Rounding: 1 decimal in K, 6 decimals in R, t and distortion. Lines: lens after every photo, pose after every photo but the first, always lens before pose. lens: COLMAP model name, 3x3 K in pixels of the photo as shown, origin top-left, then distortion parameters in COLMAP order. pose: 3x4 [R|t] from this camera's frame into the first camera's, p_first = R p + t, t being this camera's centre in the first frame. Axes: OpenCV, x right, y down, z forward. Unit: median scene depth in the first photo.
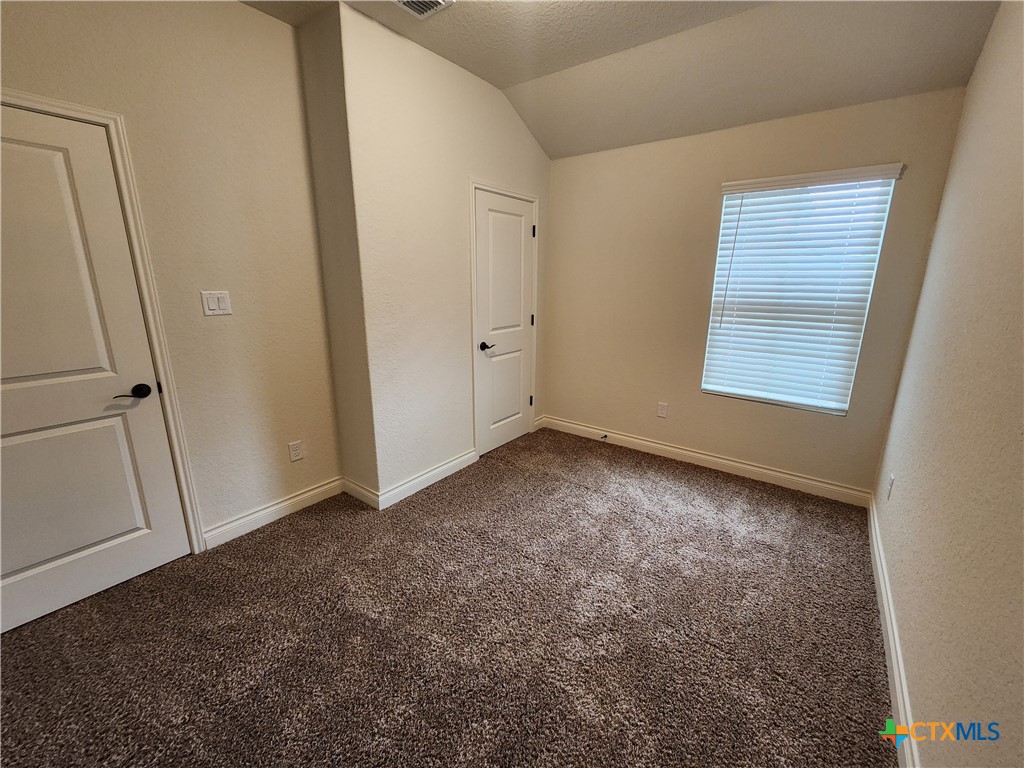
lens RADIAL K [[417.4, 0, 521.1], [0, 417.4, 378.0], [0, 0, 1]] dist [-0.000691, -0.000504]
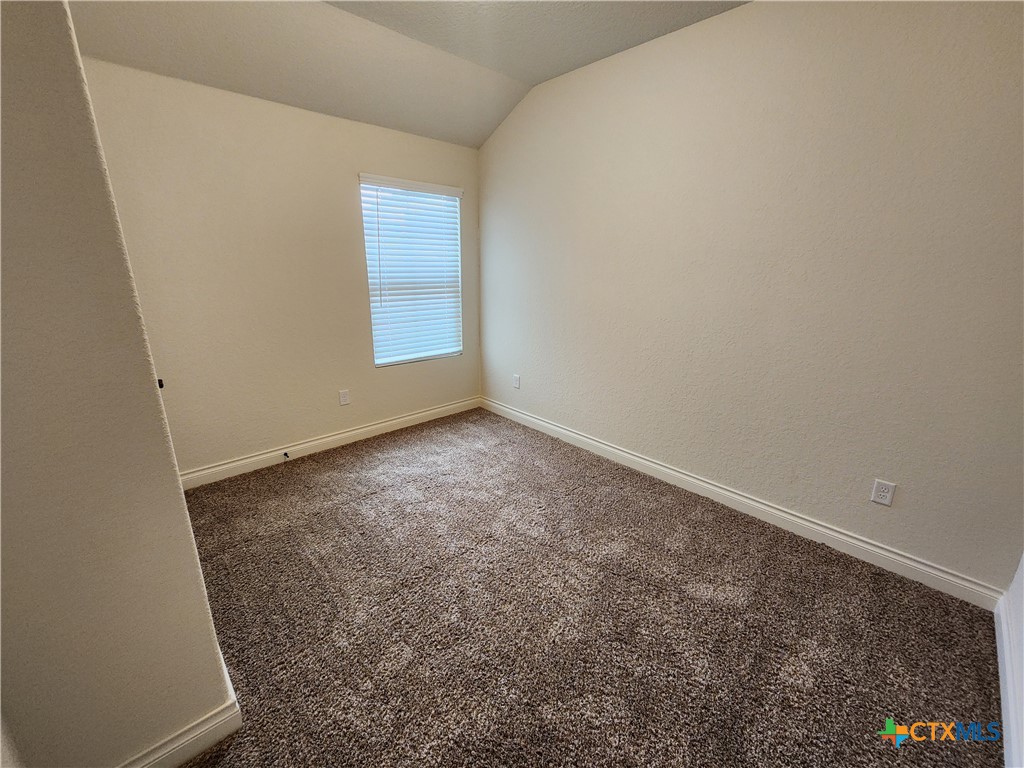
lens RADIAL K [[417.4, 0, 521.1], [0, 417.4, 378.0], [0, 0, 1]] dist [-0.000691, -0.000504]
pose [[0.172410, -0.268797, 0.947641, -0.625408], [0.218793, 0.948465, 0.229225, -0.124208], [-0.960419, 0.167817, 0.222336, 0.465167]]
